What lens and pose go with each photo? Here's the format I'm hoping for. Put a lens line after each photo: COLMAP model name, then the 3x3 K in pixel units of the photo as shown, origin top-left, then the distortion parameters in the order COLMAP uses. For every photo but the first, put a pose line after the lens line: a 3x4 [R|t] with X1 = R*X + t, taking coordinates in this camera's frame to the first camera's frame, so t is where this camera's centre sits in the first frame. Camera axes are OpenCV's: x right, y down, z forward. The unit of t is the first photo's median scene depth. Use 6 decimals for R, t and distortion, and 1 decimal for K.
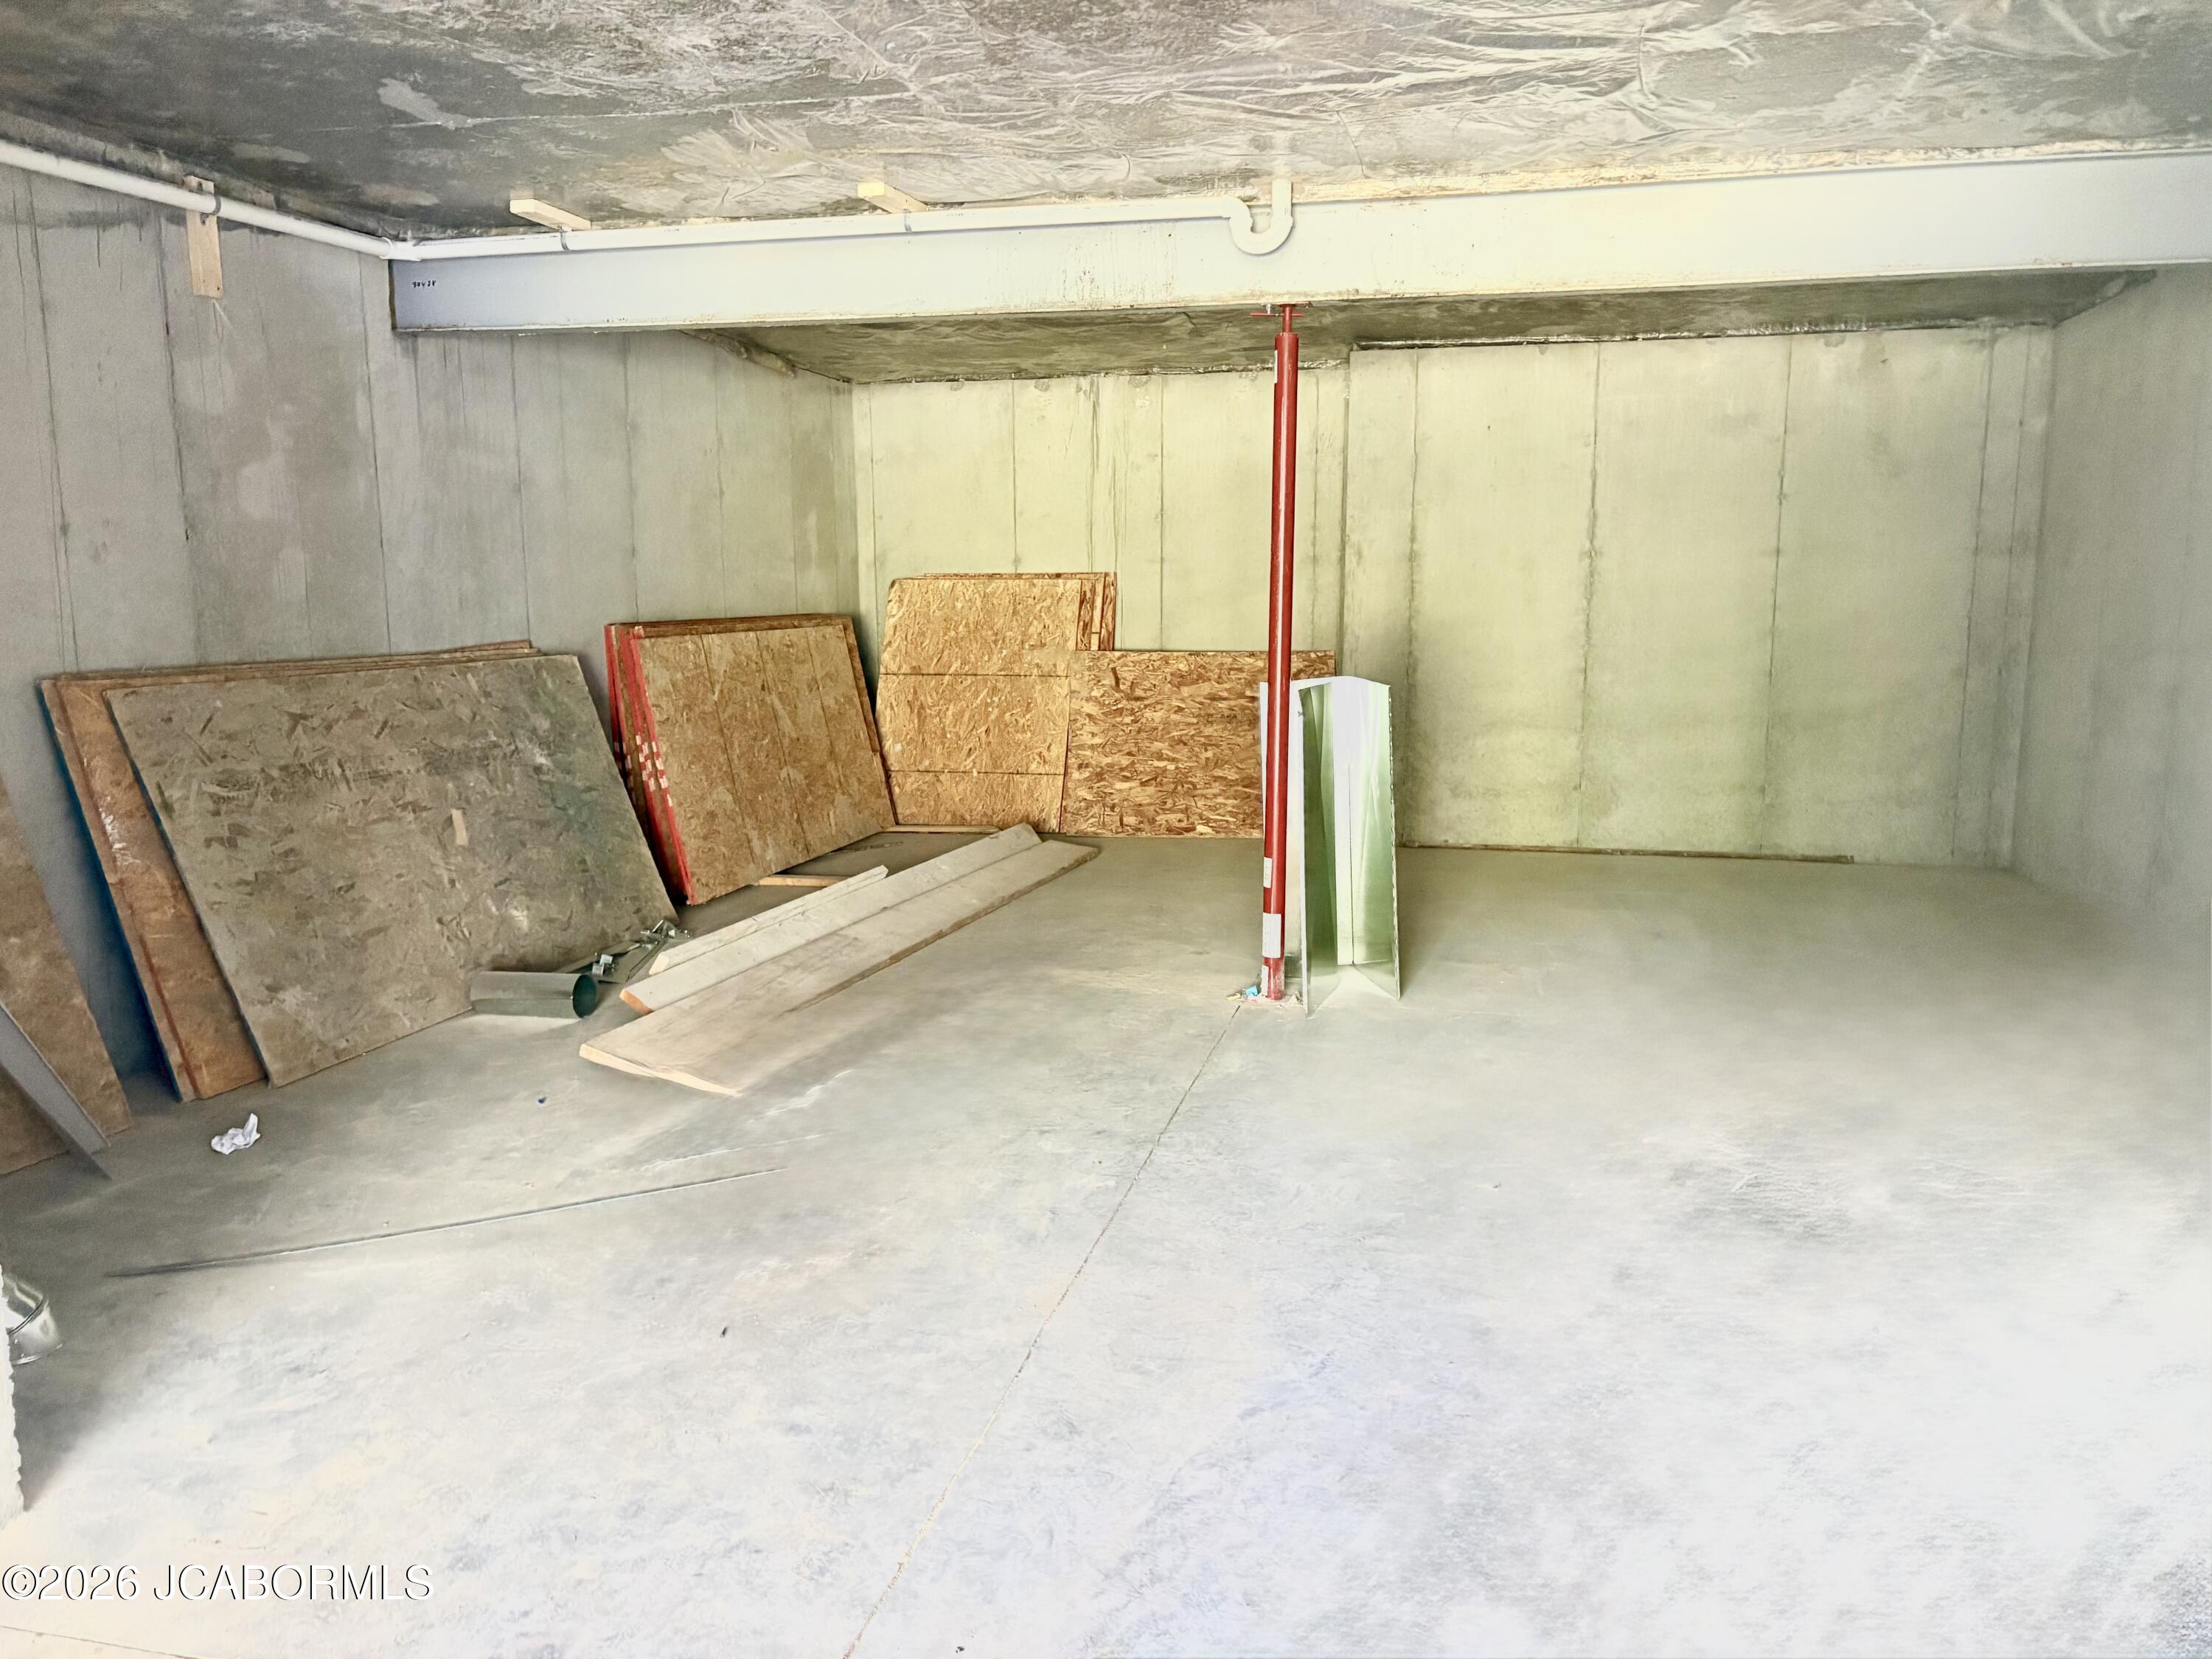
lens RADIAL K [[1704.0, 0, 1106.0], [0, 1704.0, 829.5], [0, 0, 1]] dist [0.175213, -0.002688]
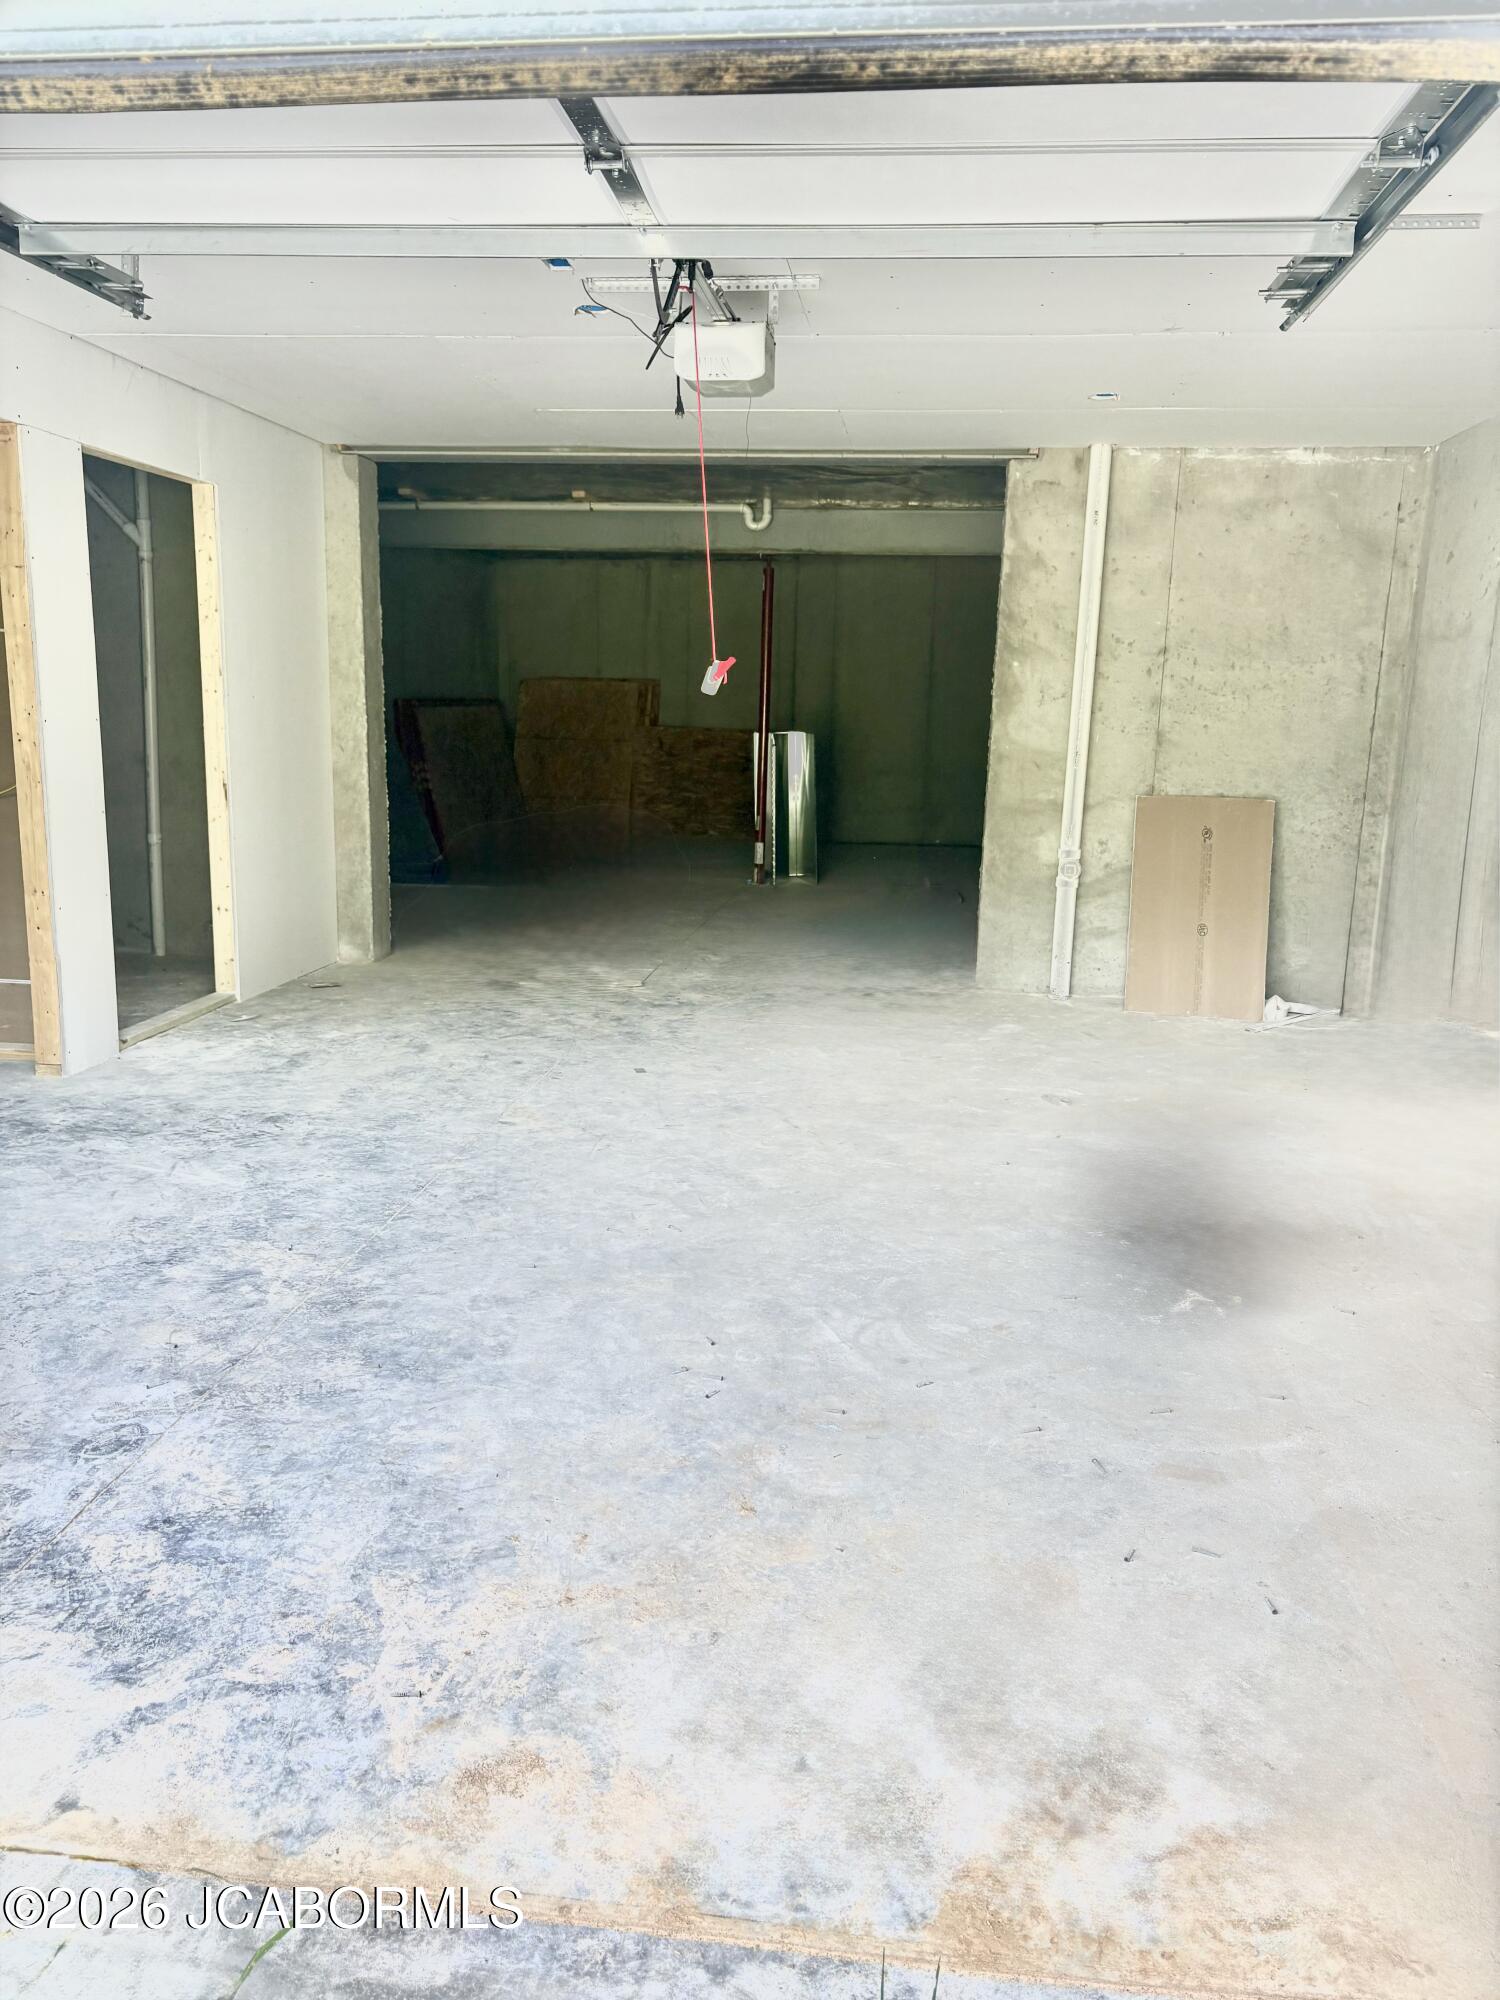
lens RADIAL K [[1540.7, 0, 750.0], [0, 1540.7, 1000.0], [0, 0, 1]] dist [0.175213, -0.002688]
pose [[0.993852, 0.003469, 0.110666, -0.074917], [-0.009099, 0.998687, 0.050416, 0.087223], [-0.110346, -0.051113, 0.992578, -0.541015]]
